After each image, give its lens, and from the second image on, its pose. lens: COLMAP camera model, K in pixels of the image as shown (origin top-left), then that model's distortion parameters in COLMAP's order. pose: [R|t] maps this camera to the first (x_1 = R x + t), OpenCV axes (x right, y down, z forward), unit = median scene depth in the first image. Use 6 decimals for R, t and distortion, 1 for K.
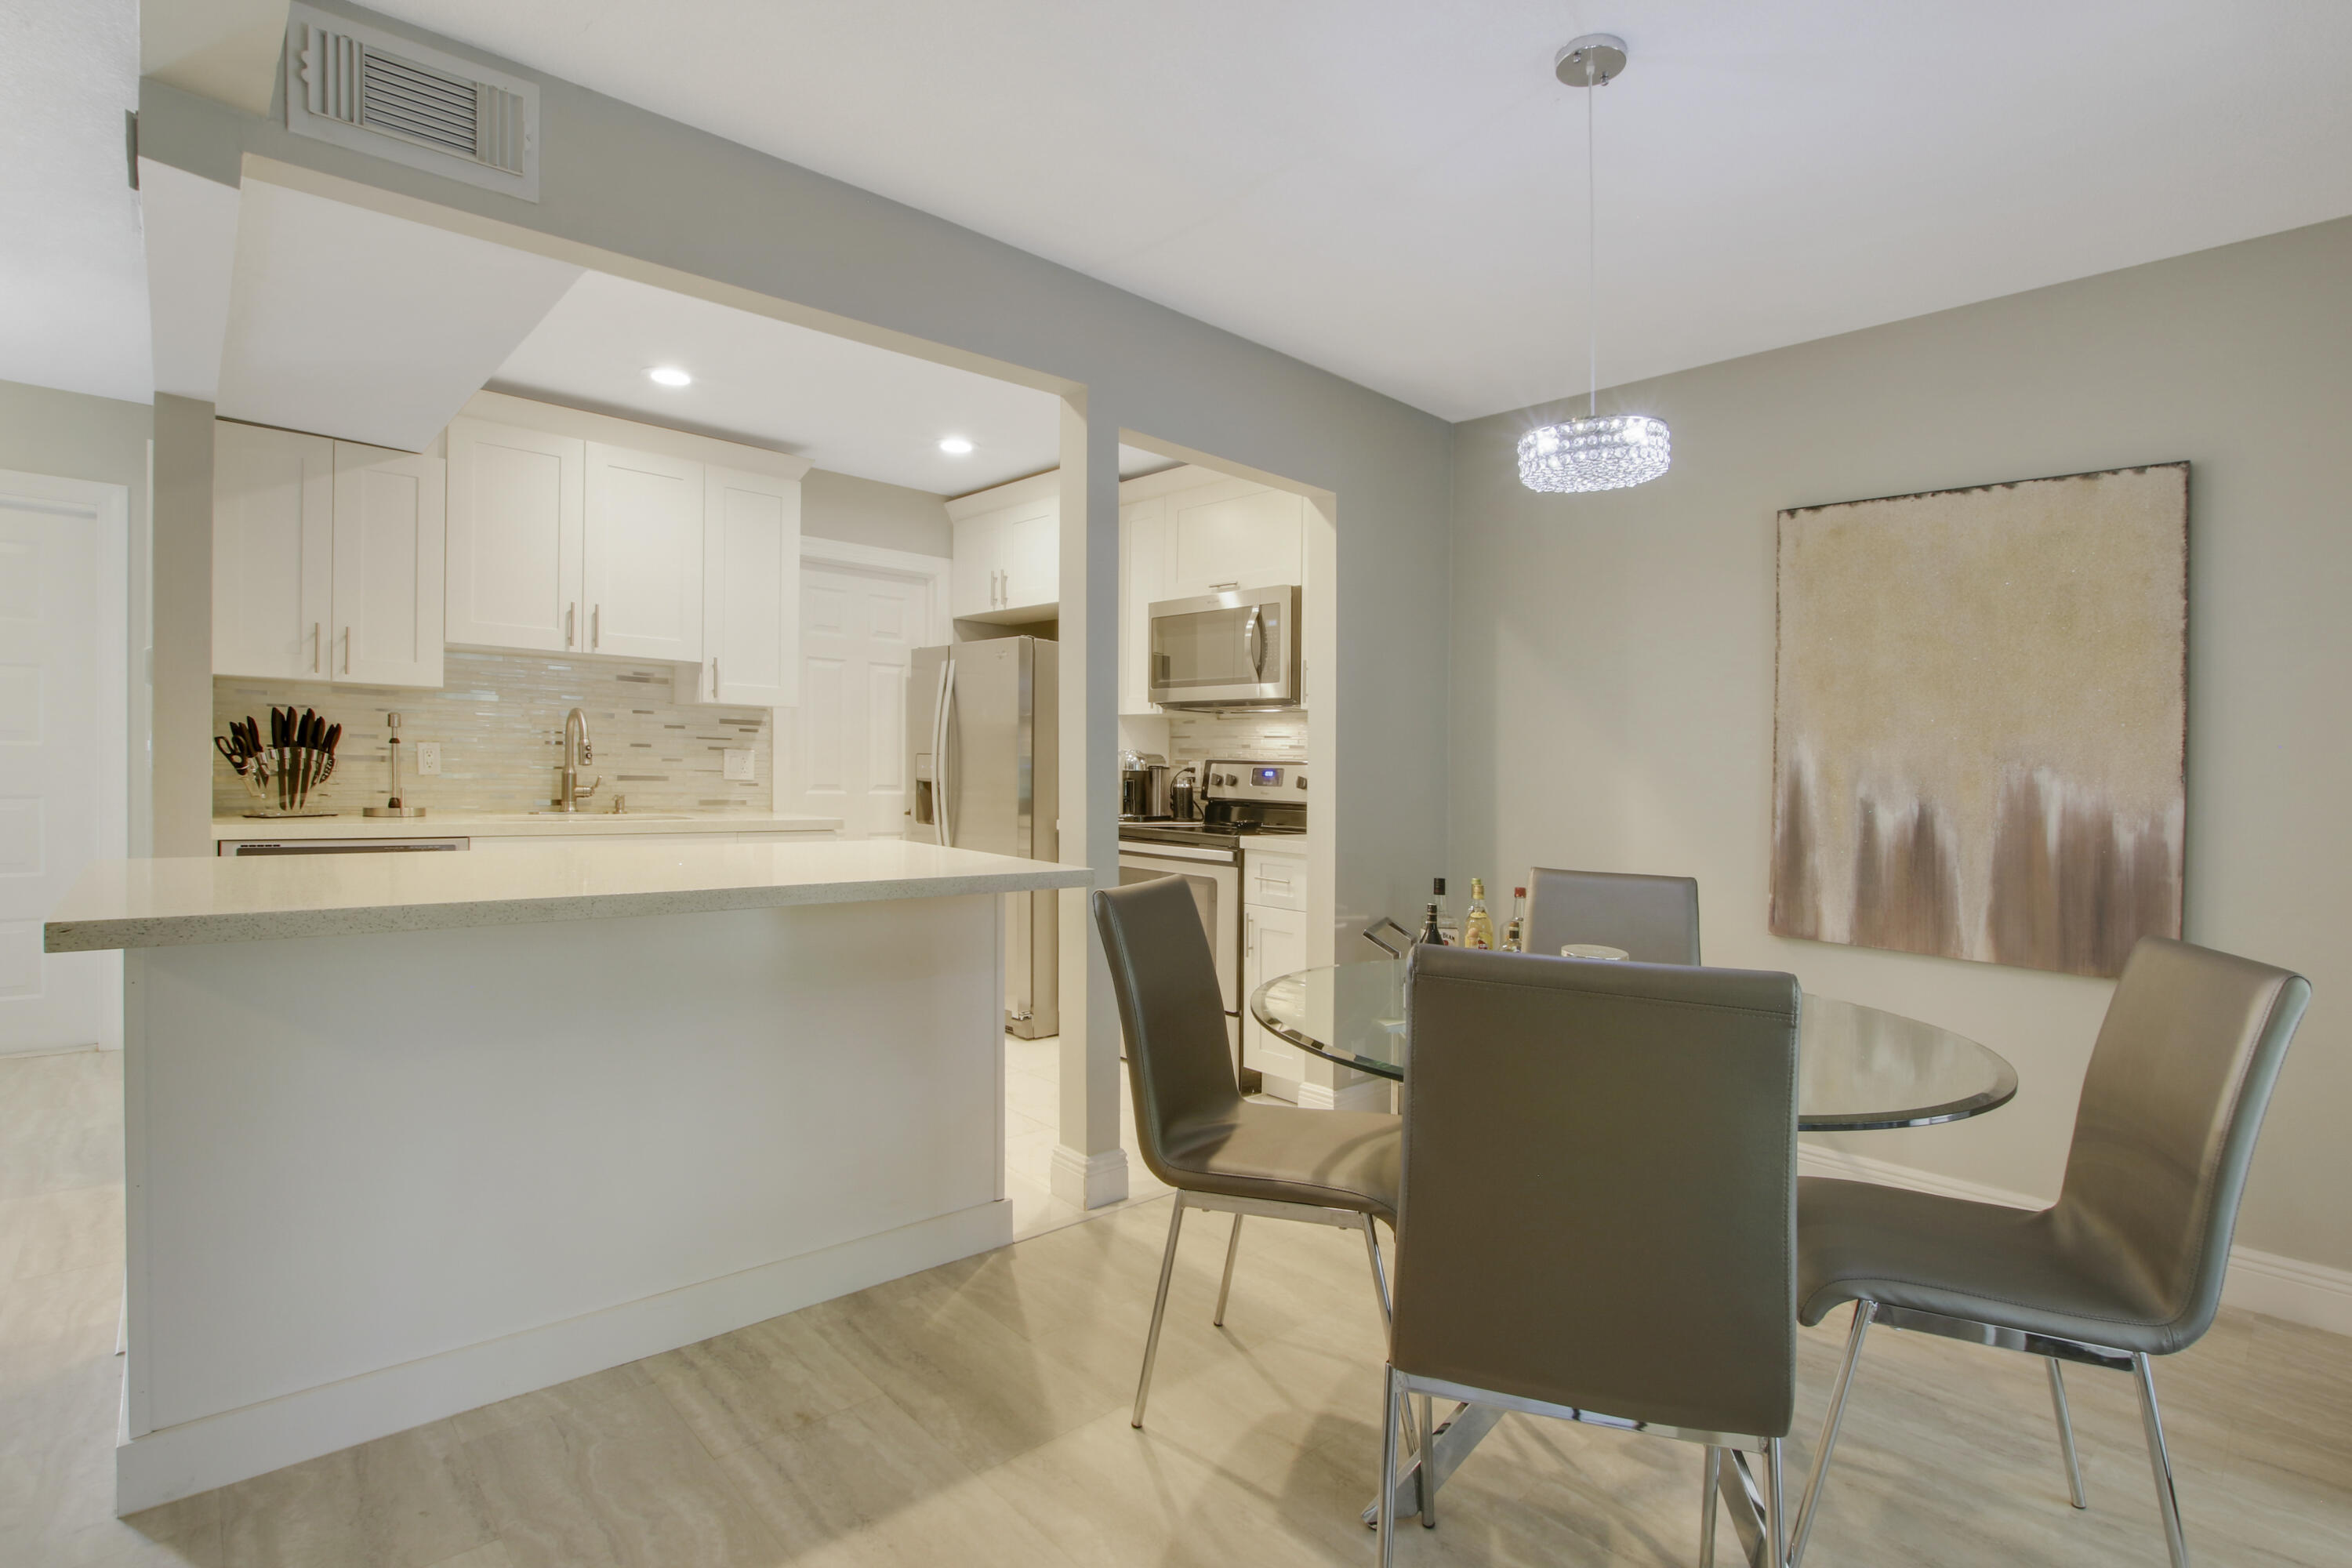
lens RADIAL K [[1108.1, 0, 1203.3], [0, 1108.1, 797.9], [0, 0, 1]] dist [-0.034974, 0.004020]
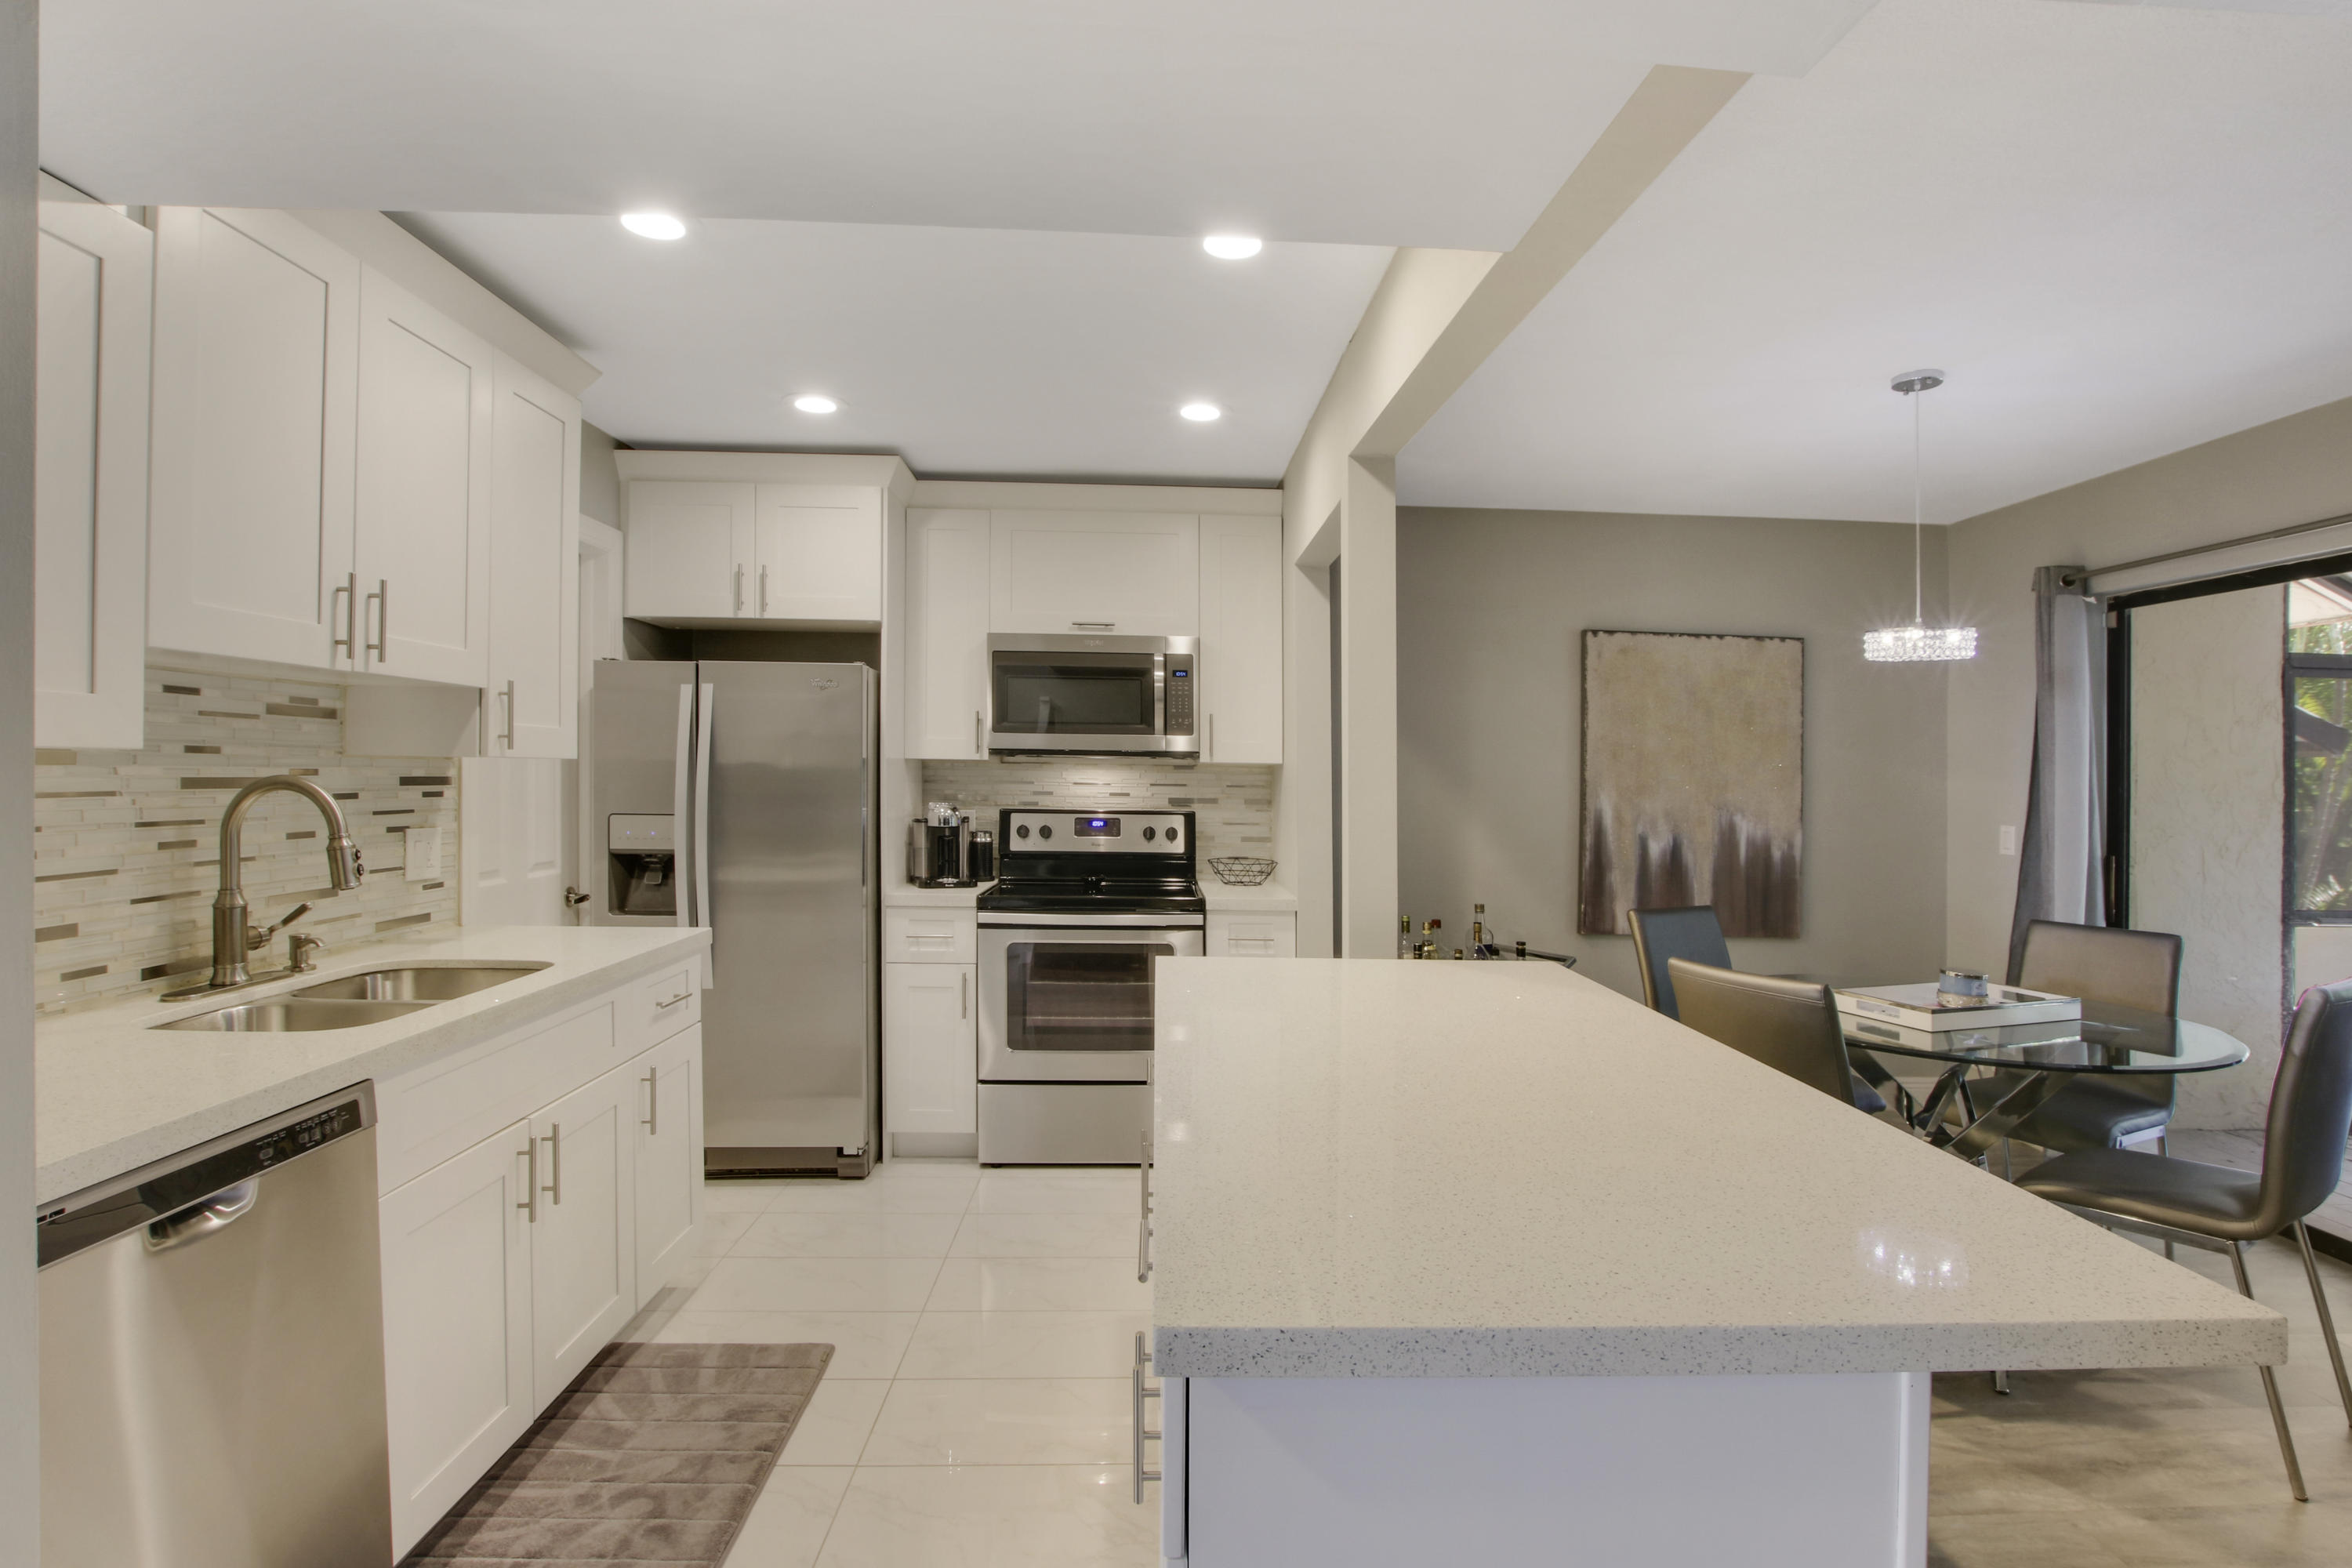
lens RADIAL K [[1108.1, 0, 1195.3], [0, 1108.1, 756.3], [0, 0, 1]] dist [-0.034974, 0.004020]
pose [[0.653042, -0.007276, 0.757286, -0.746415], [0.022392, 0.999702, -0.009705, -0.084827], [-0.756990, 0.023295, 0.653011, 0.397493]]
